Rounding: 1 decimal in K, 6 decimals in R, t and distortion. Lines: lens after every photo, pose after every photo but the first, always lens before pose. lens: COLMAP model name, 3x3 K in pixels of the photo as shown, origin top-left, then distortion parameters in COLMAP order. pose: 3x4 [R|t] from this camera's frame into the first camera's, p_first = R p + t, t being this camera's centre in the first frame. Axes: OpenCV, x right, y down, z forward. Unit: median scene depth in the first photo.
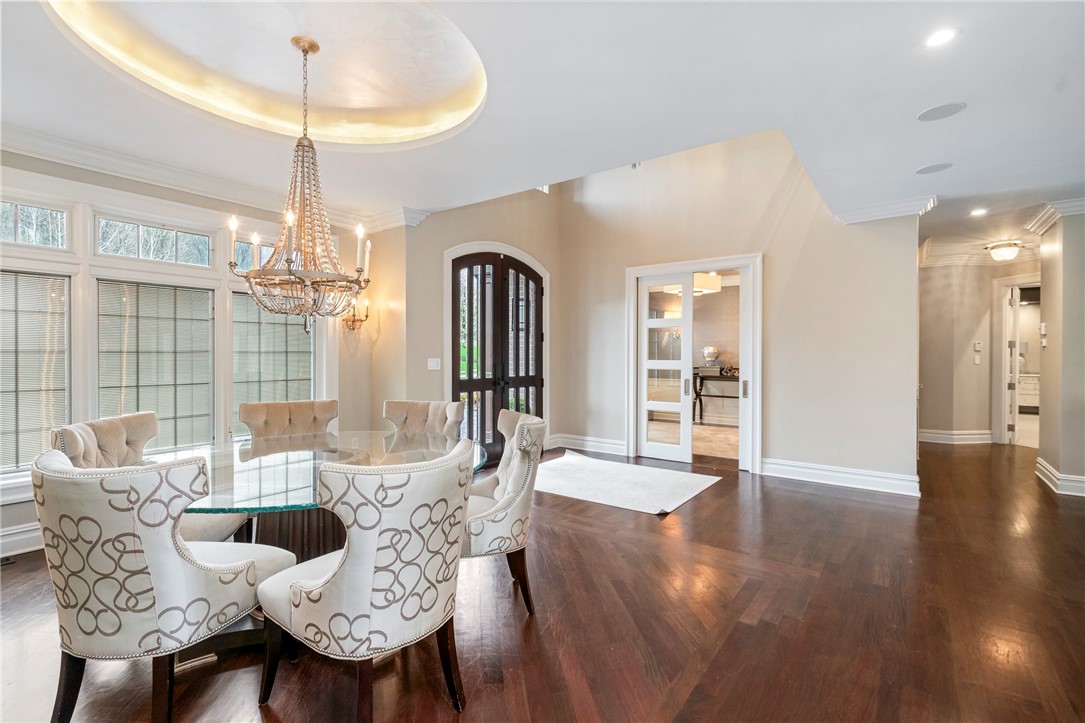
lens RADIAL K [[498.5, 0, 541.1], [0, 498.5, 358.6], [0, 0, 1]] dist [-0.002439, 0.000675]
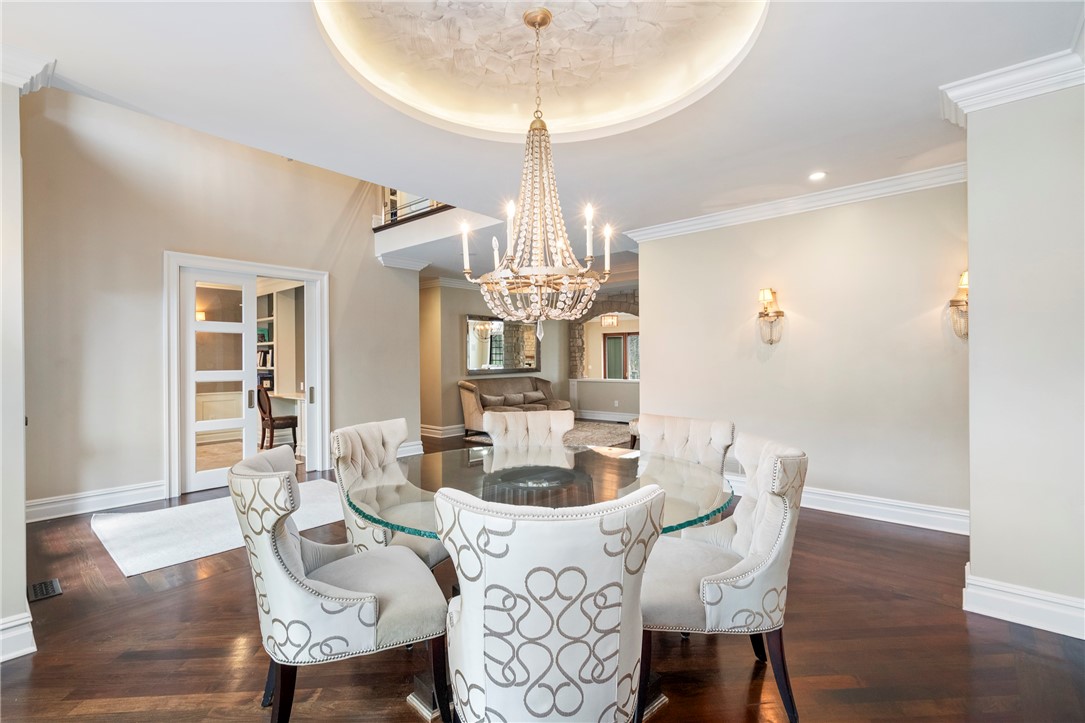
lens RADIAL K [[498.5, 0, 535.4], [0, 498.5, 360.1], [0, 0, 1]] dist [-0.002439, 0.000675]
pose [[0.087159, -0.004348, 0.996185, -0.469774], [0.015636, 0.999873, 0.002996, -0.007472], [-0.996072, 0.015315, 0.087216, 0.325546]]
